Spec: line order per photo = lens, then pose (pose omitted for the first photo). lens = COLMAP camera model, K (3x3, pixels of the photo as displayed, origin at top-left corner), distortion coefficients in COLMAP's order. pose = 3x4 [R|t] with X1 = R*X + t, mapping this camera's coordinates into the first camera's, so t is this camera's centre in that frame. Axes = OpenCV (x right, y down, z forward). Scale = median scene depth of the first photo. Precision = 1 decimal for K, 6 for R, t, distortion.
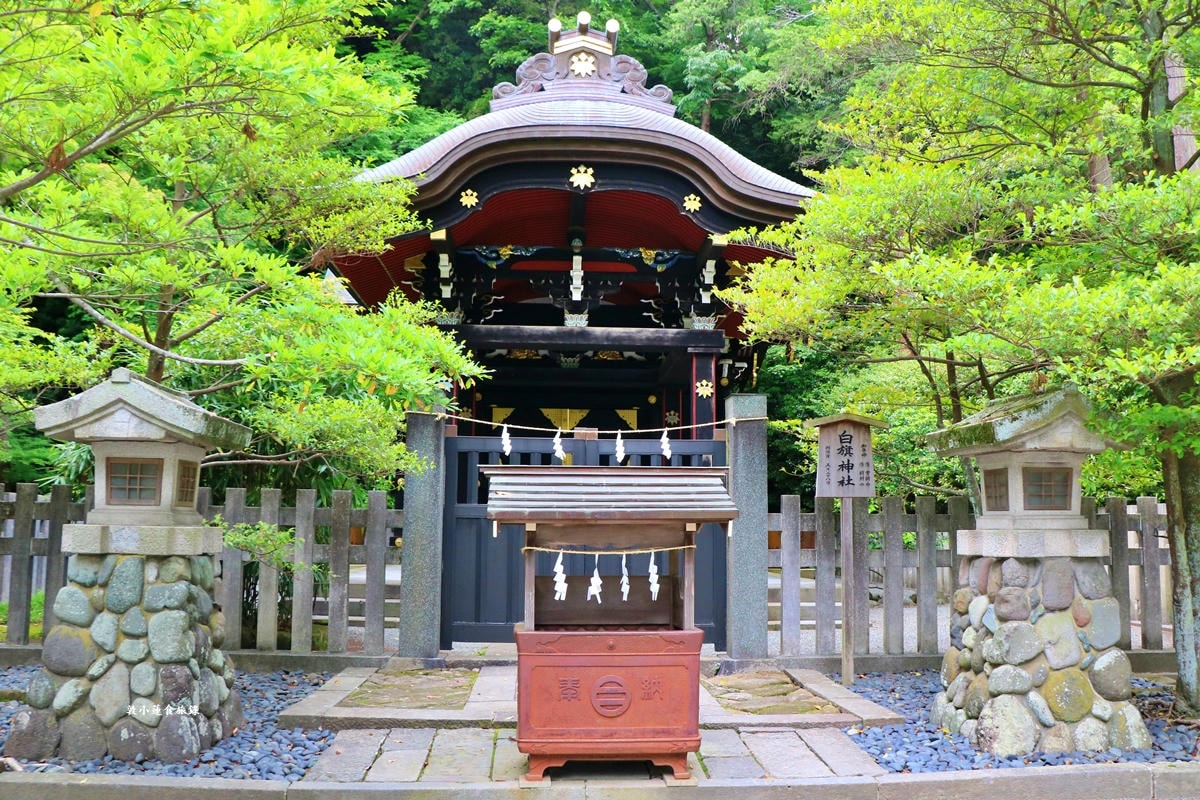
lens RADIAL K [[1040.9, 0, 600.0], [0, 1040.9, 400.0], [0, 0, 1]] dist [-0.205245, 0.172271]
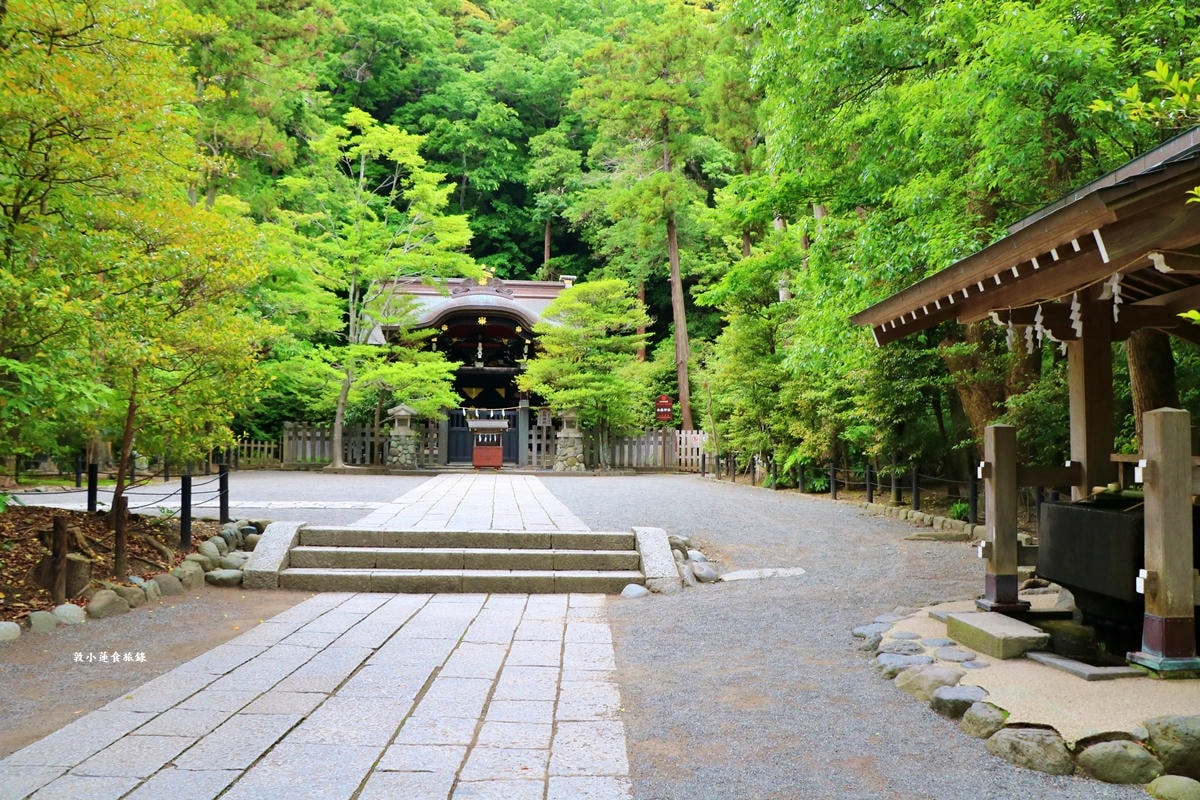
lens RADIAL K [[1040.9, 0, 600.0], [0, 1040.9, 400.0], [0, 0, 1]] dist [-0.205245, 0.172271]
pose [[0.994575, 0.005515, 0.103875, 0.018413], [-0.012002, 0.998008, 0.061928, -0.284085], [-0.103326, -0.062839, 0.992661, -3.309966]]
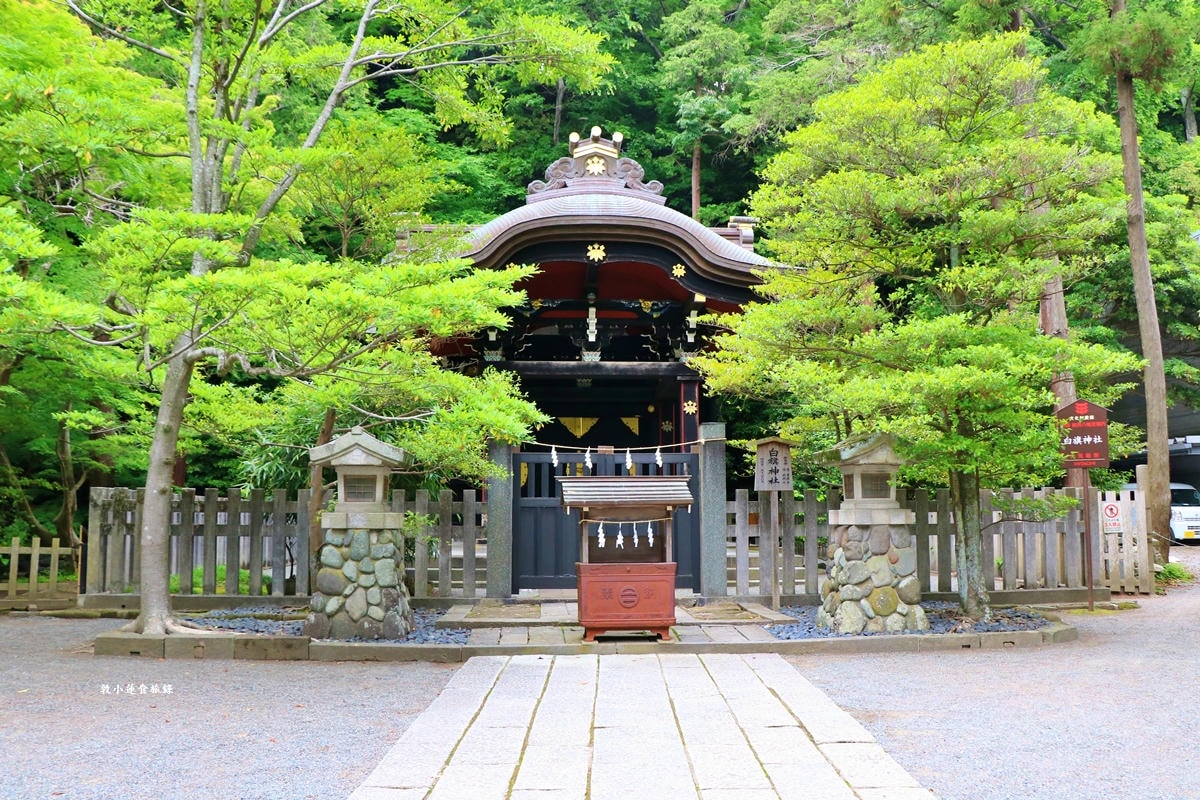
lens RADIAL K [[1068.5, 0, 600.0], [0, 1068.5, 400.0], [0, 0, 1]] dist [-0.176987, 0.004113]
pose [[0.999935, -0.011352, 0.000846, -0.025390], [0.011343, 0.999886, 0.009991, -0.062464], [-0.000959, -0.009981, 0.999950, -0.613516]]
